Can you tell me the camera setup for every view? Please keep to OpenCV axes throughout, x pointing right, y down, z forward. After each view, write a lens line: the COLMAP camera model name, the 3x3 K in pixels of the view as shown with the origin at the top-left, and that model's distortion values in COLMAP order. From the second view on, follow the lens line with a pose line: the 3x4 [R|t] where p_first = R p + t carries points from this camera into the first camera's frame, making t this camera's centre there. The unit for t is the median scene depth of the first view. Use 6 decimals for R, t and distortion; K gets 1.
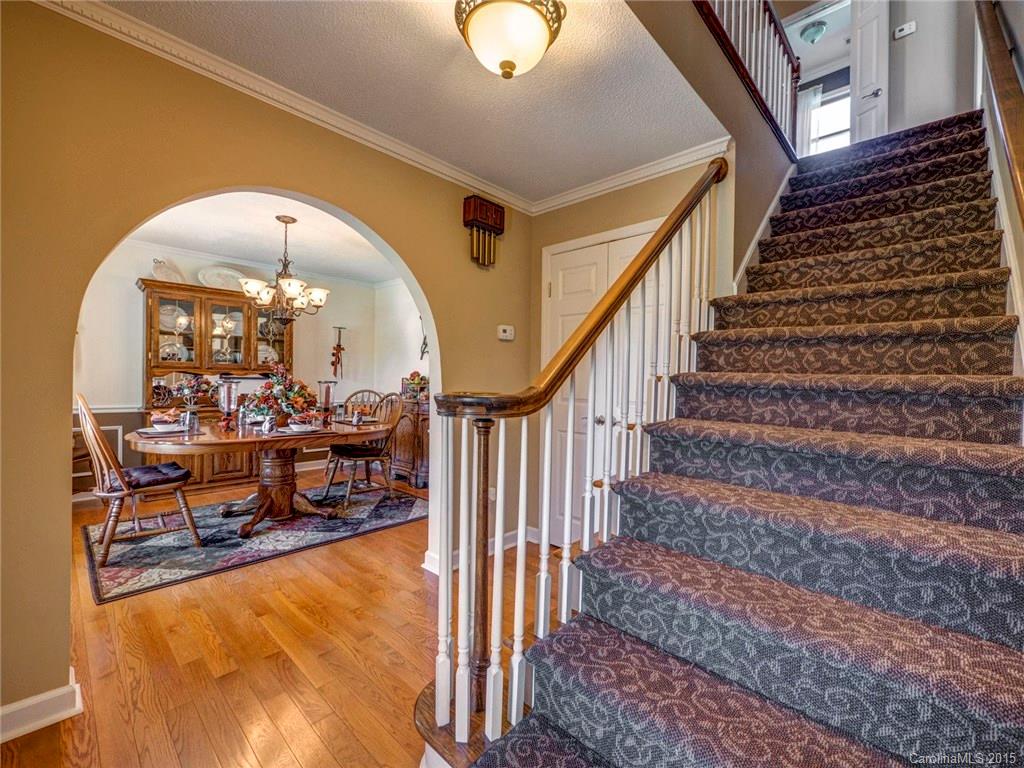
lens RADIAL K [[437.1, 0, 517.0], [0, 437.1, 384.2], [0, 0, 1]] dist [-0.005771, -0.000164]
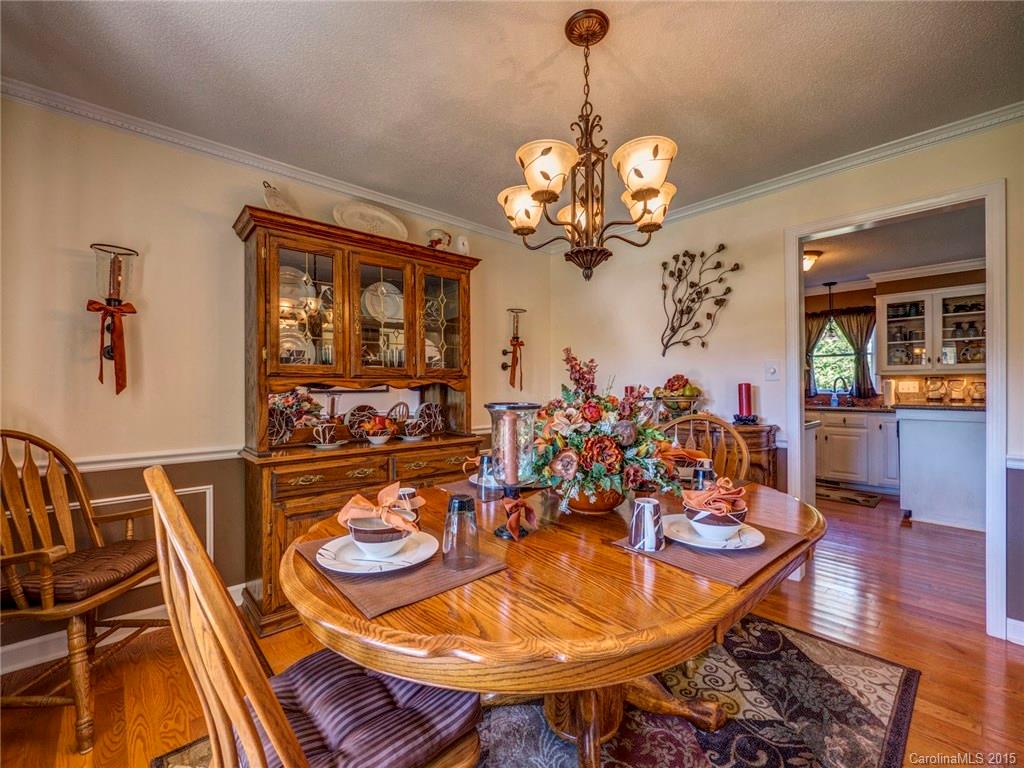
lens RADIAL K [[437.1, 0, 517.0], [0, 437.1, 384.2], [0, 0, 1]] dist [-0.005771, -0.000164]
pose [[0.997859, -0.019124, -0.062537, -0.482647], [0.018202, 0.999717, -0.015292, -0.014549], [0.062812, 0.014121, 0.997926, 0.470512]]
